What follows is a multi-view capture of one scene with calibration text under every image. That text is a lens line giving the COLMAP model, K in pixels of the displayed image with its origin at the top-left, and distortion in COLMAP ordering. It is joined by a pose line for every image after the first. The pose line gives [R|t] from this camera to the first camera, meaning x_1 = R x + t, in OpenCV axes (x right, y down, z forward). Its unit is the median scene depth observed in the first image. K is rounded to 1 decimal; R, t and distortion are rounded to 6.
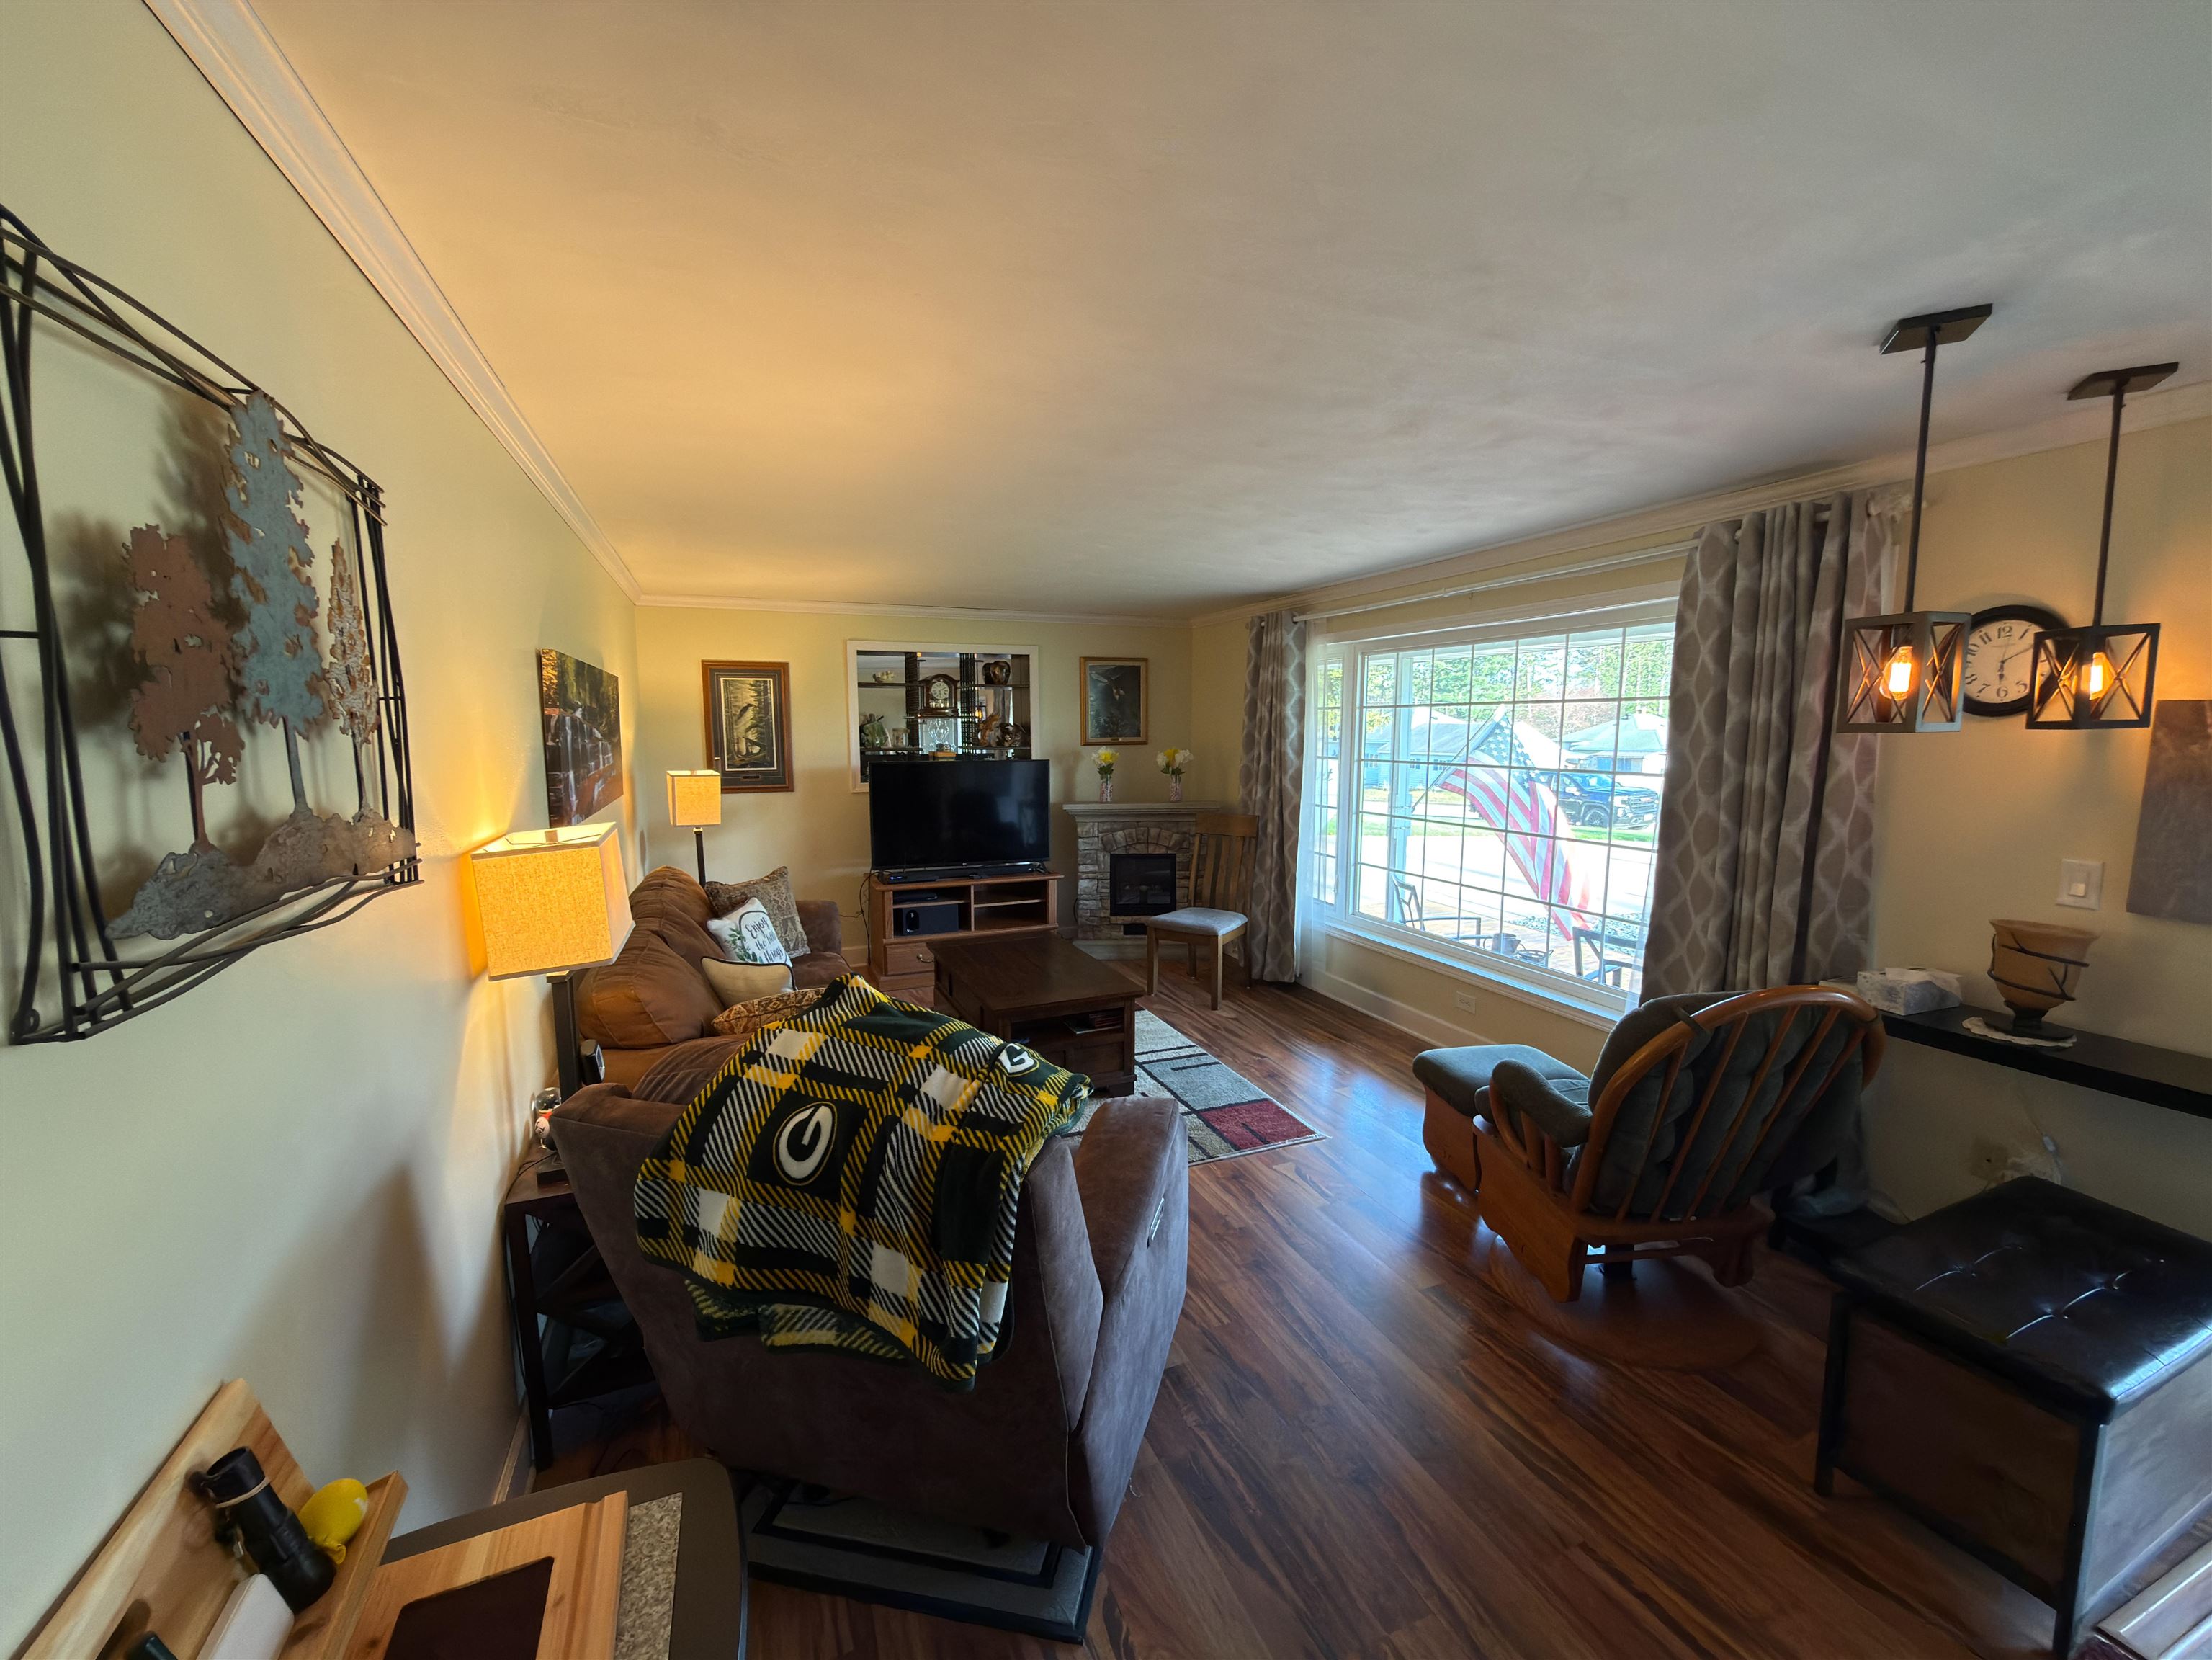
lens RADIAL K [[884.3, 0, 1104.8], [0, 884.3, 831.3], [0, 0, 1]] dist [0.000120, 0.000001]
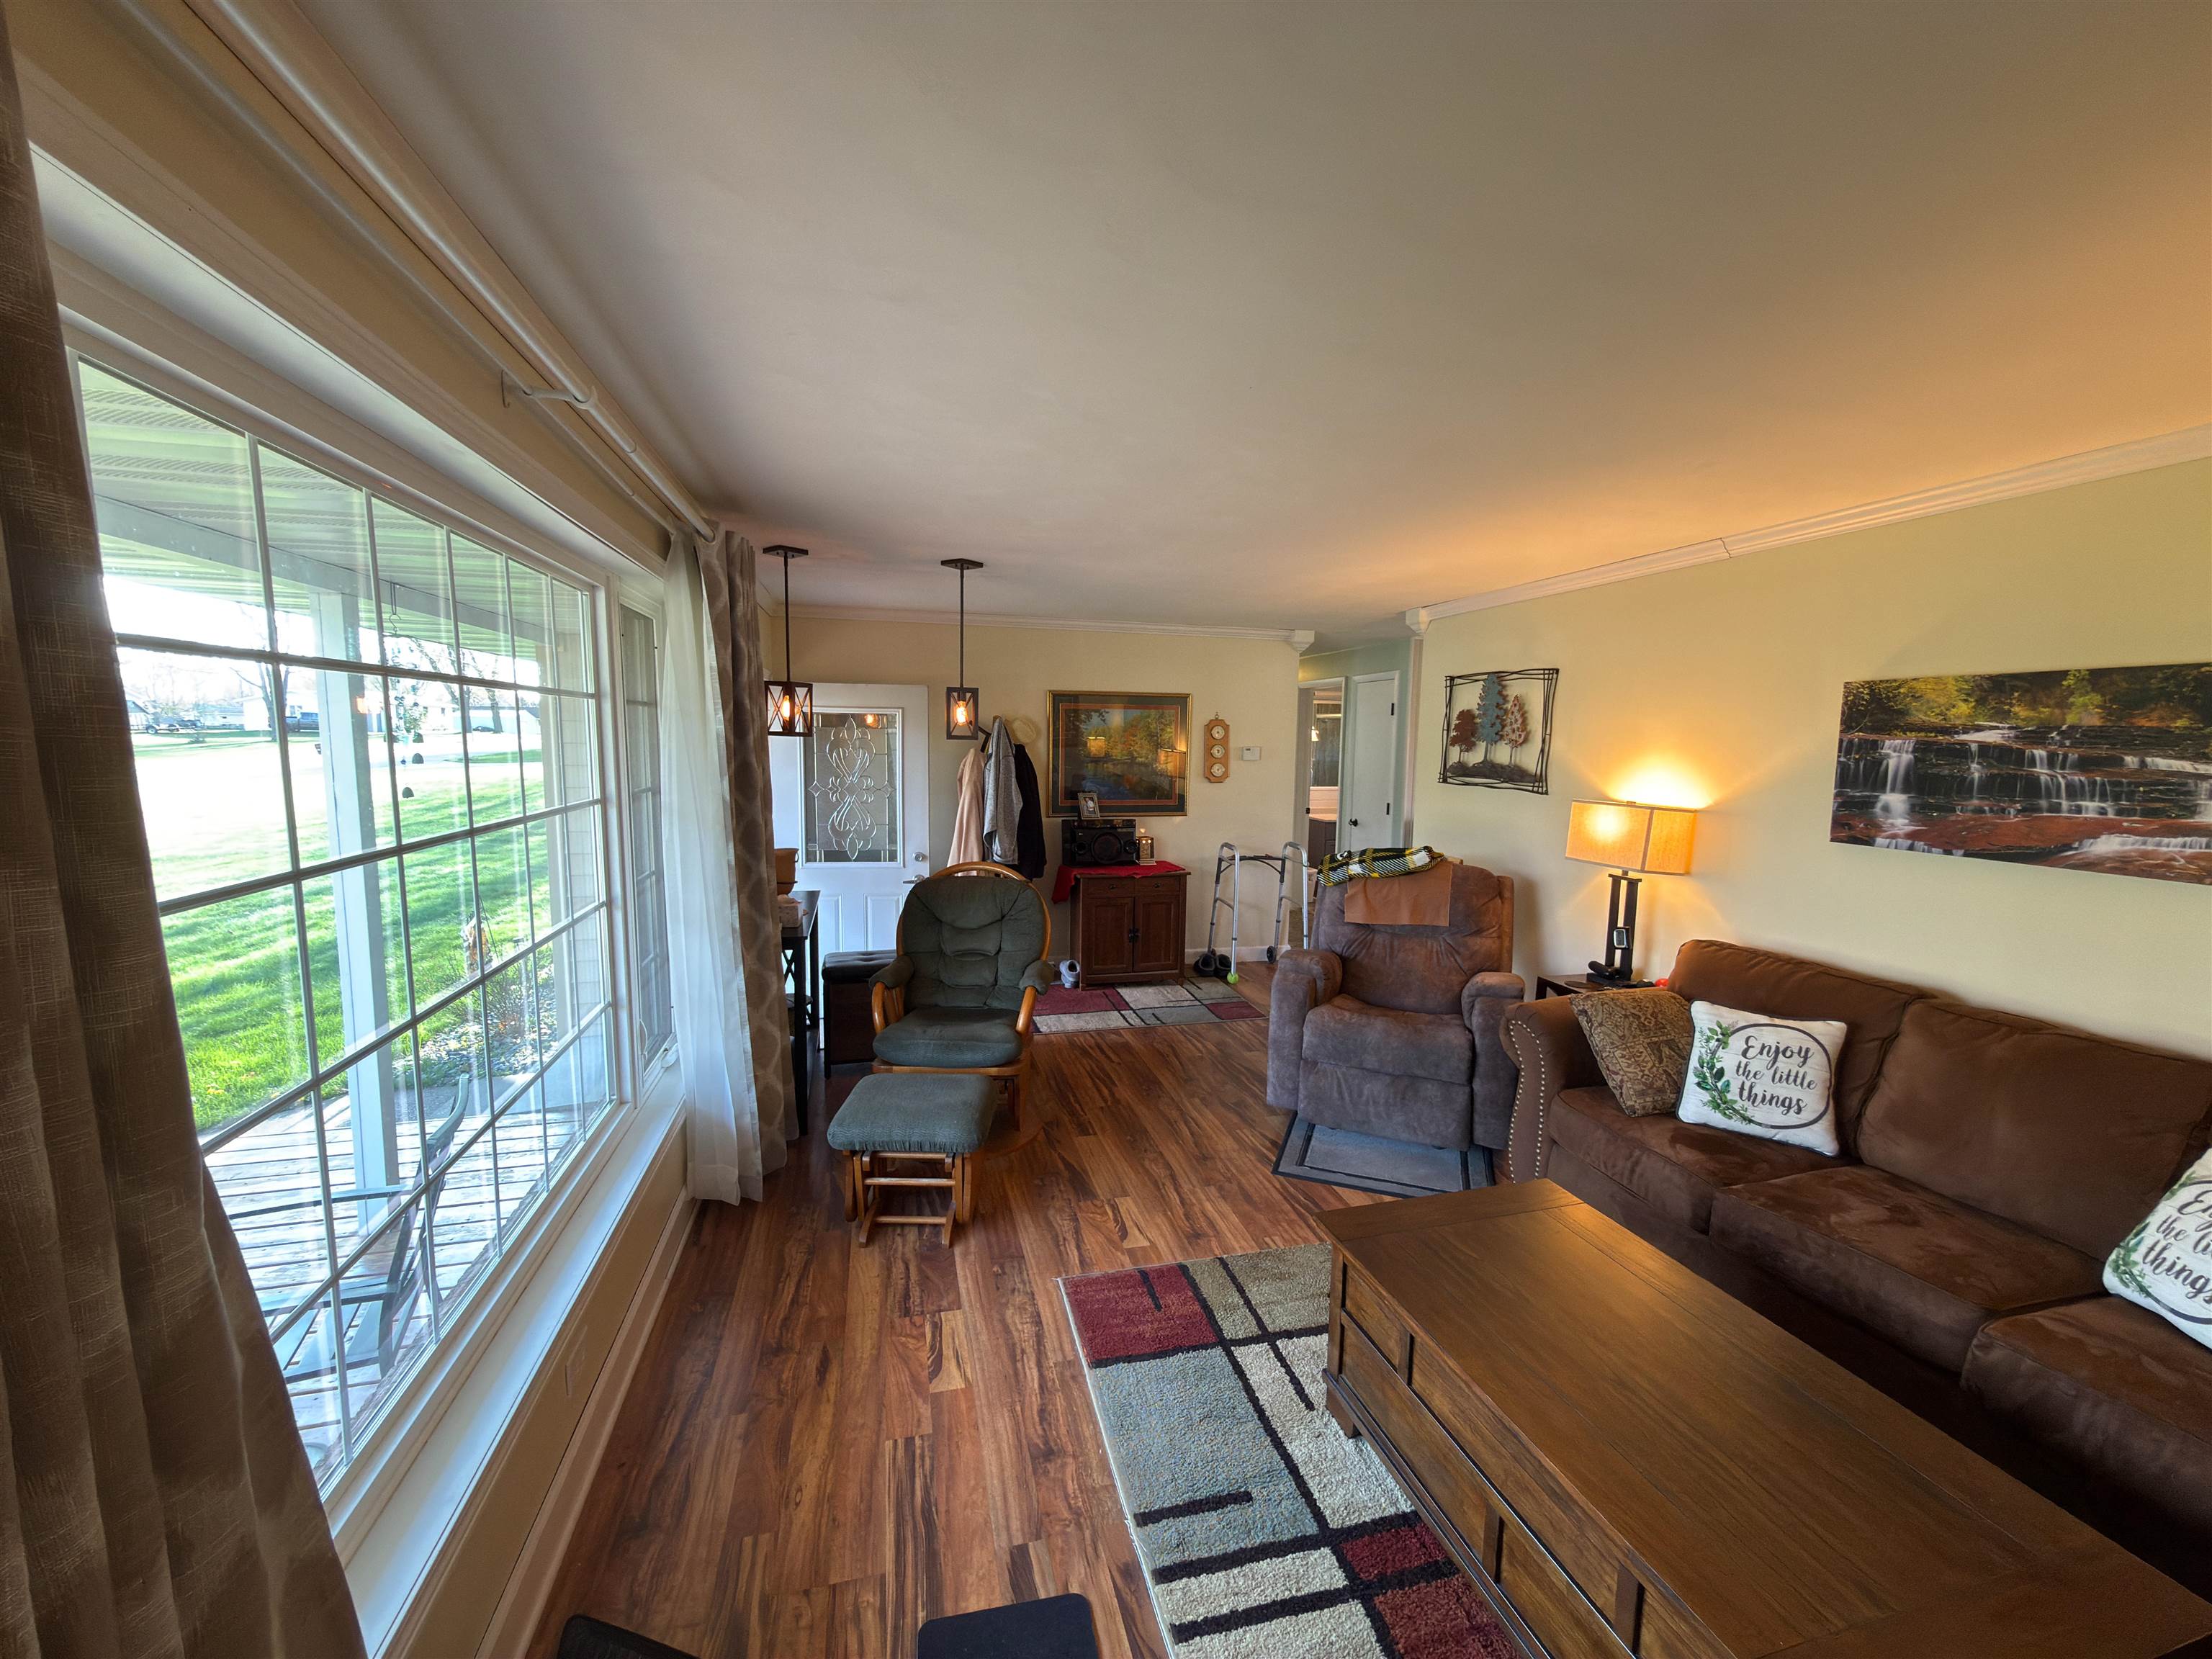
lens RADIAL K [[884.2, 0, 1104.8], [0, 884.2, 830.8], [0, 0, 1]] dist [0.000120, 0.000001]
pose [[-0.987748, -0.024370, 0.154143, 0.086083], [0.009337, 0.976733, 0.214255, -0.153607], [-0.155778, 0.213069, -0.964539, 1.349177]]
